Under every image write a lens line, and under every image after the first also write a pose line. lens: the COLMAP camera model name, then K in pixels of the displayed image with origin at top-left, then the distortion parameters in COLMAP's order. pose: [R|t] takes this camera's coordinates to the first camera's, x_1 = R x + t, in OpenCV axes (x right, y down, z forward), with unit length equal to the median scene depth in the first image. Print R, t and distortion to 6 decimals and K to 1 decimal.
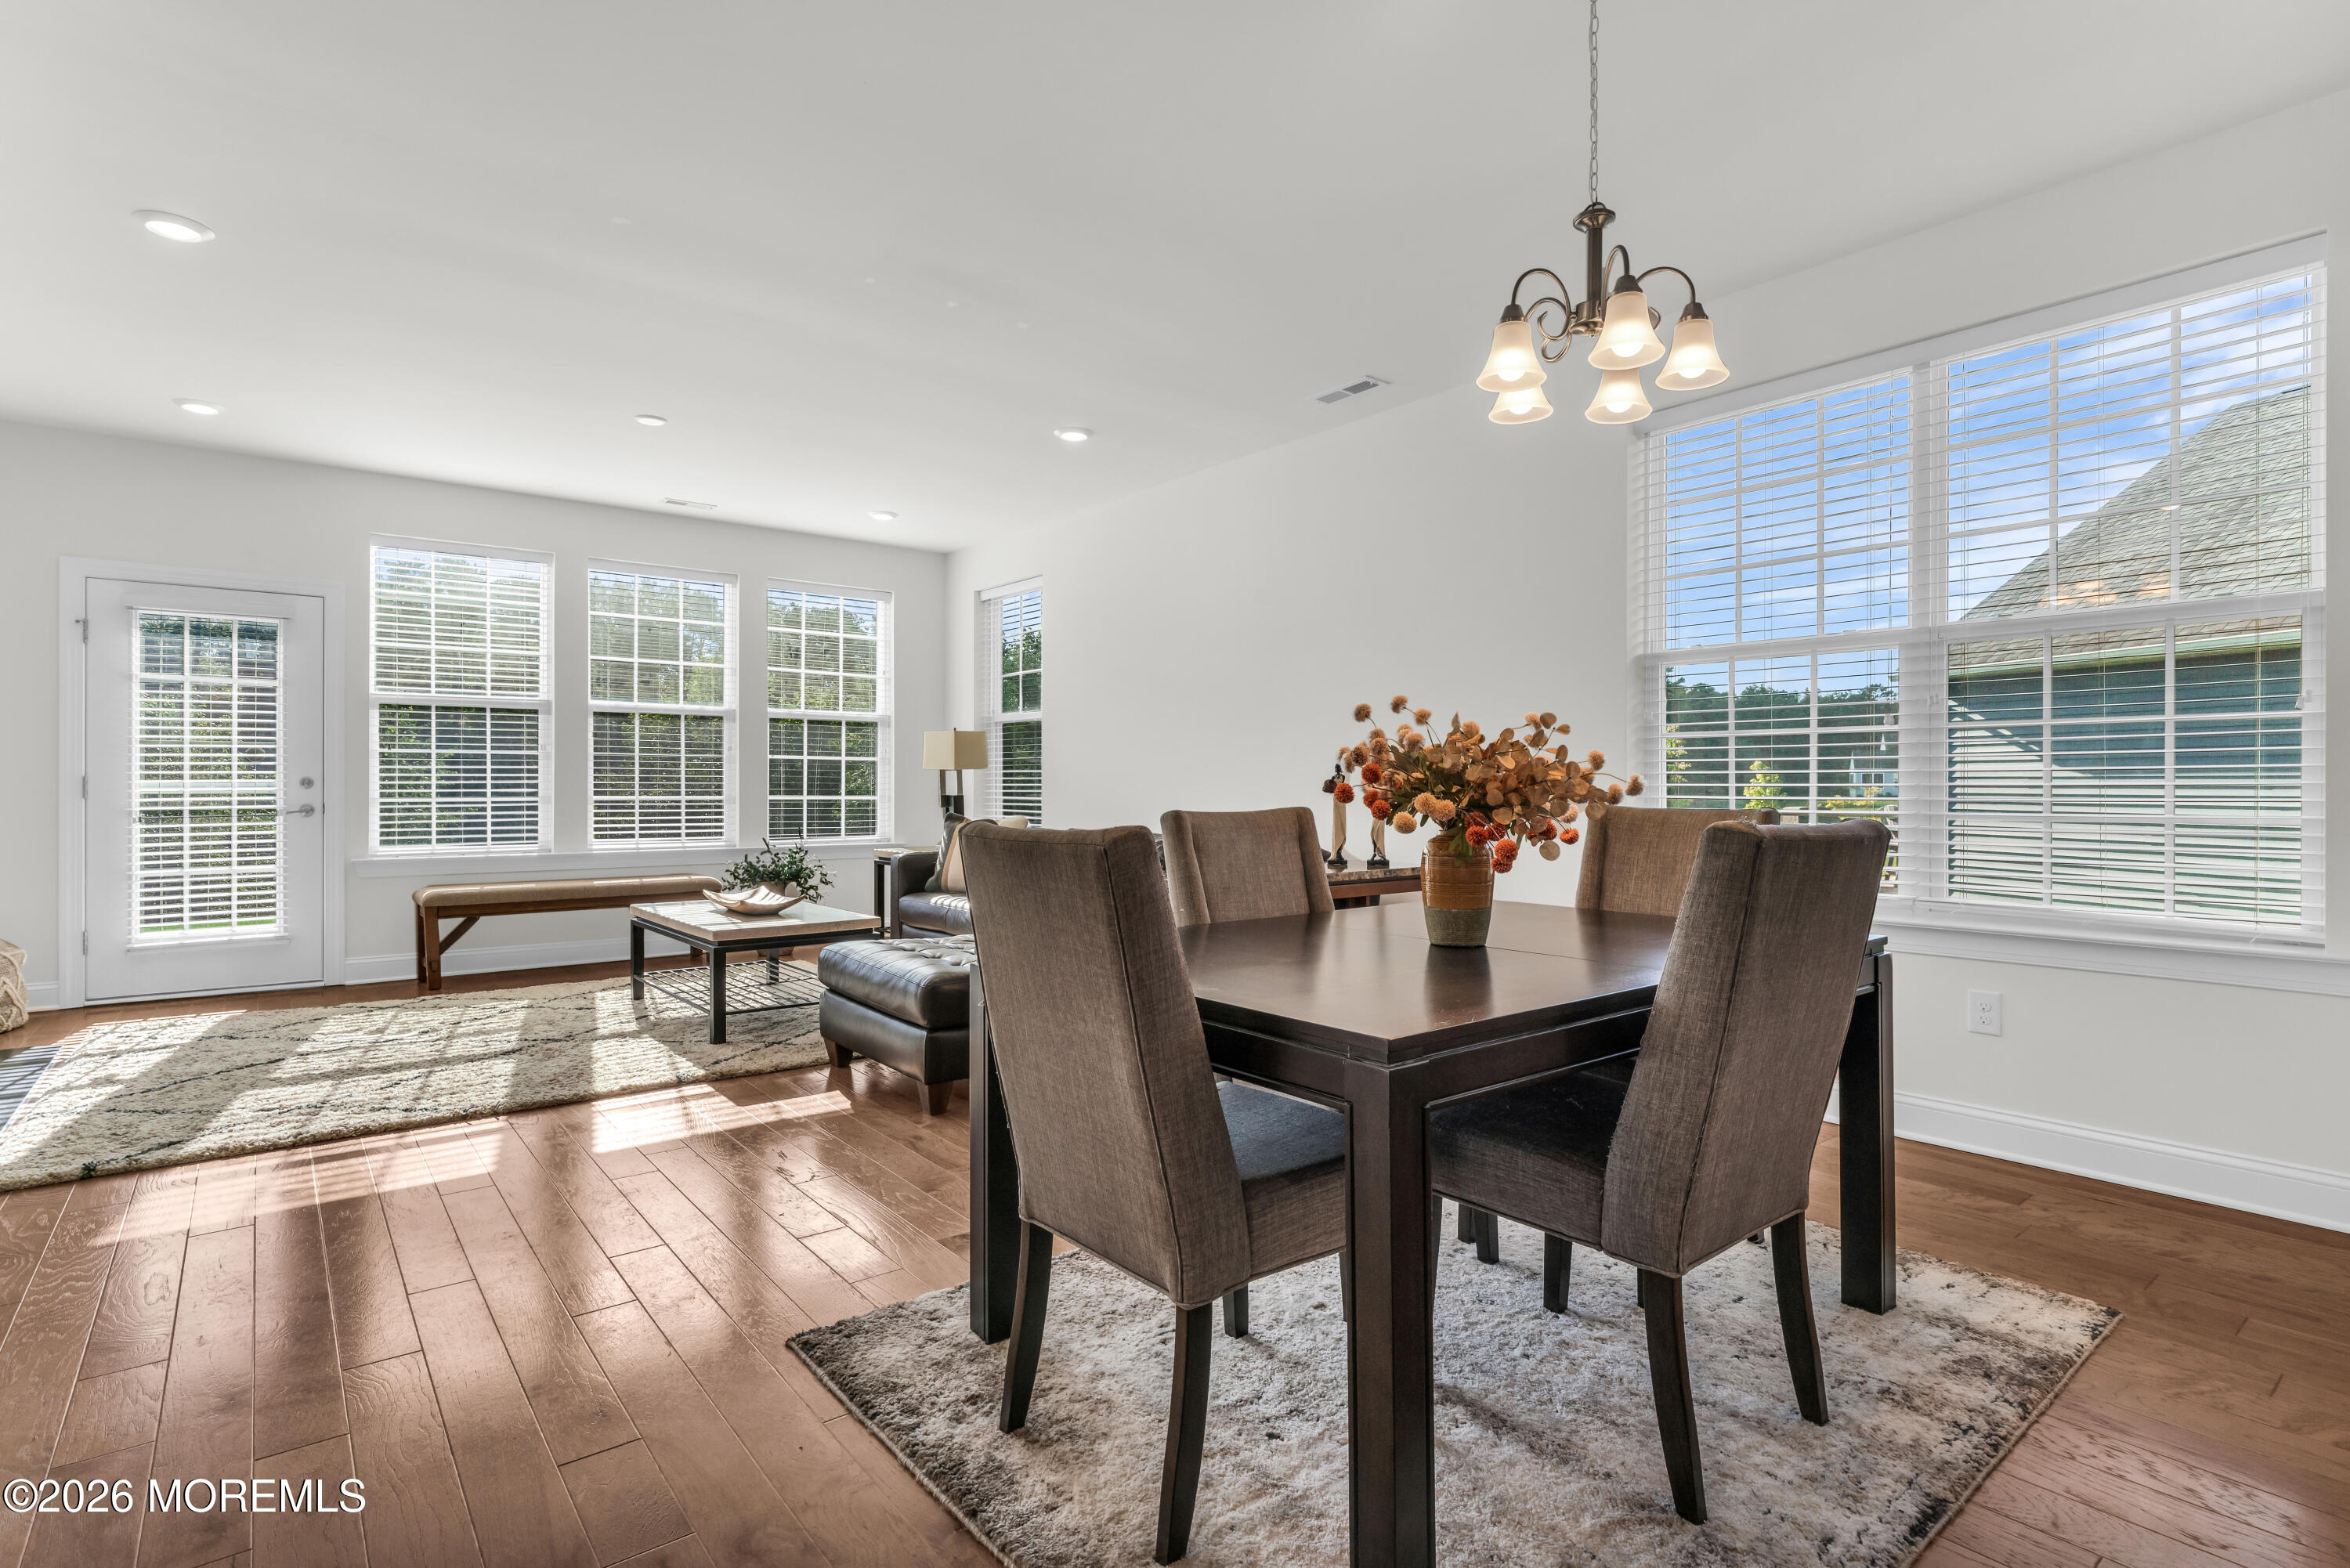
lens RADIAL K [[1141.8, 0, 1175.0], [0, 1141.8, 784.0], [0, 0, 1]] dist [-0.003457, 0.000500]
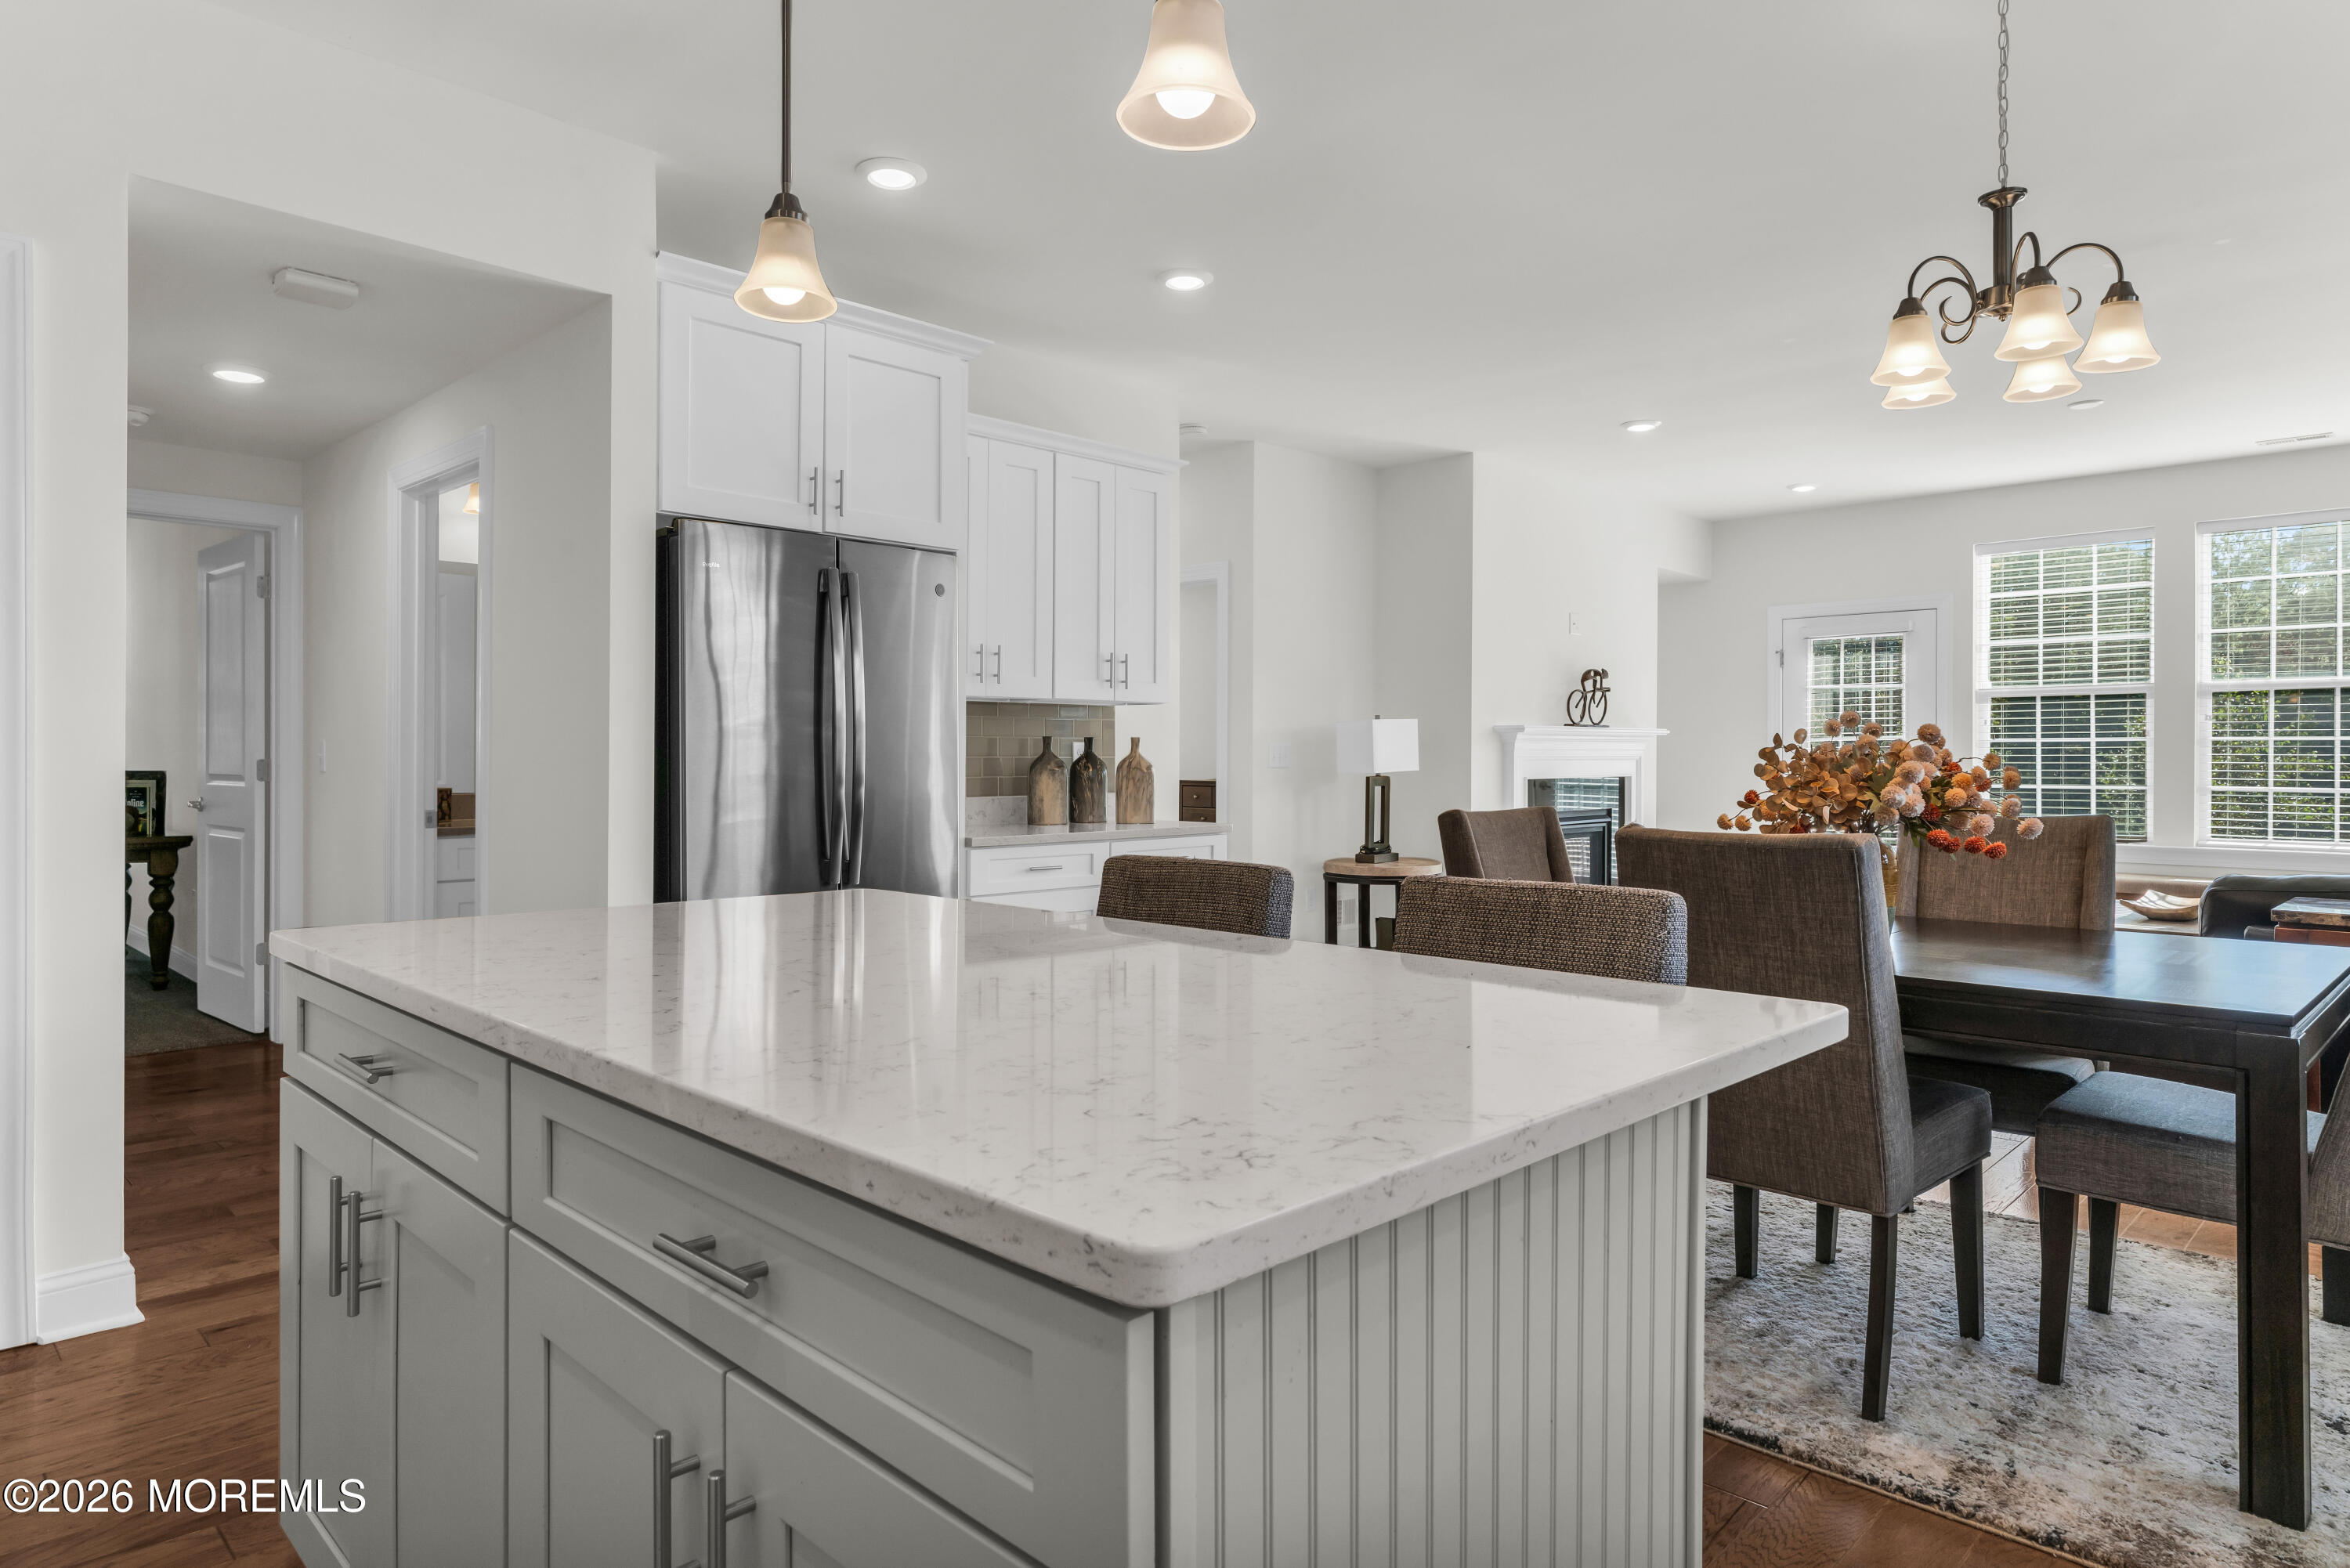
lens RADIAL K [[1365.3, 0, 1158.1], [0, 1365.3, 743.2], [0, 0, 1]] dist [-0.003371, -0.001291]
pose [[0.104979, -0.011065, -0.994413, 0.572559], [-0.000886, 0.999937, -0.011220, -0.012474], [0.994474, 0.002059, 0.104962, 0.075910]]
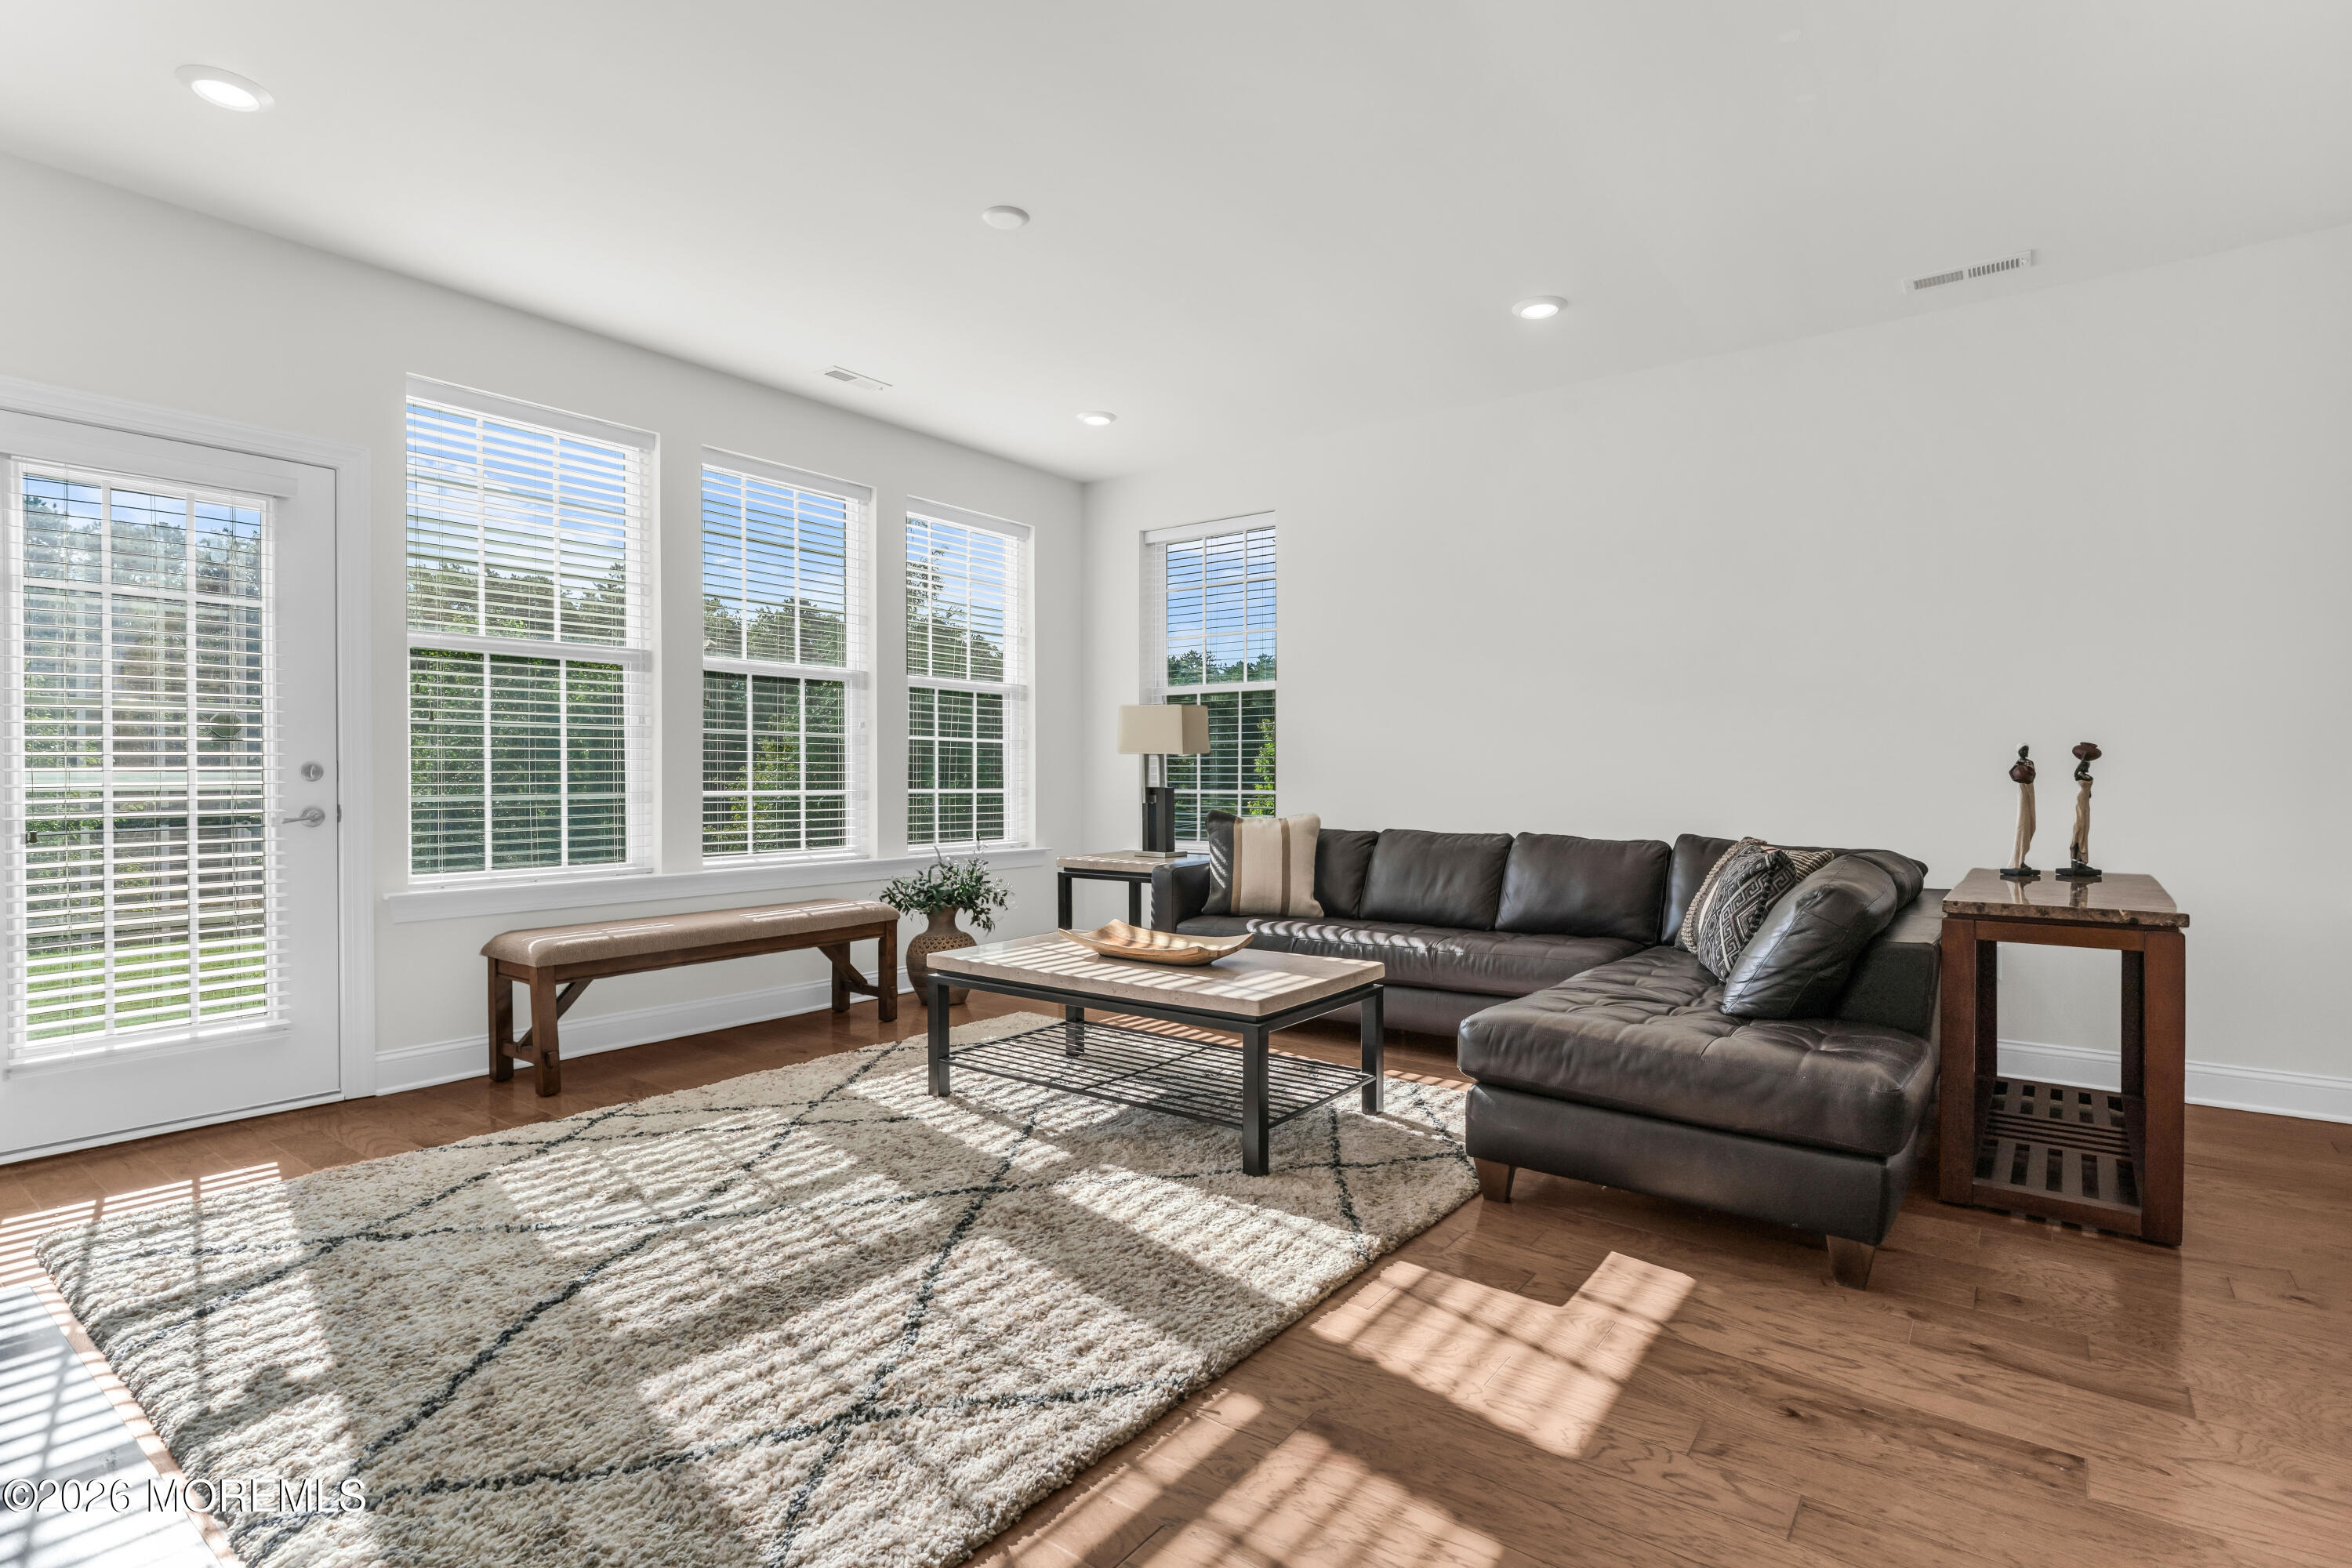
lens RADIAL K [[1136.8, 0, 1176.6], [0, 1136.8, 789.6], [0, 0, 1]] dist [0.000265, -0.000318]
pose [[0.970327, -0.004663, 0.241750, -0.482136], [0.001241, 0.999897, 0.014305, 0.000359], [-0.241792, -0.013581, 0.970233, 0.311182]]
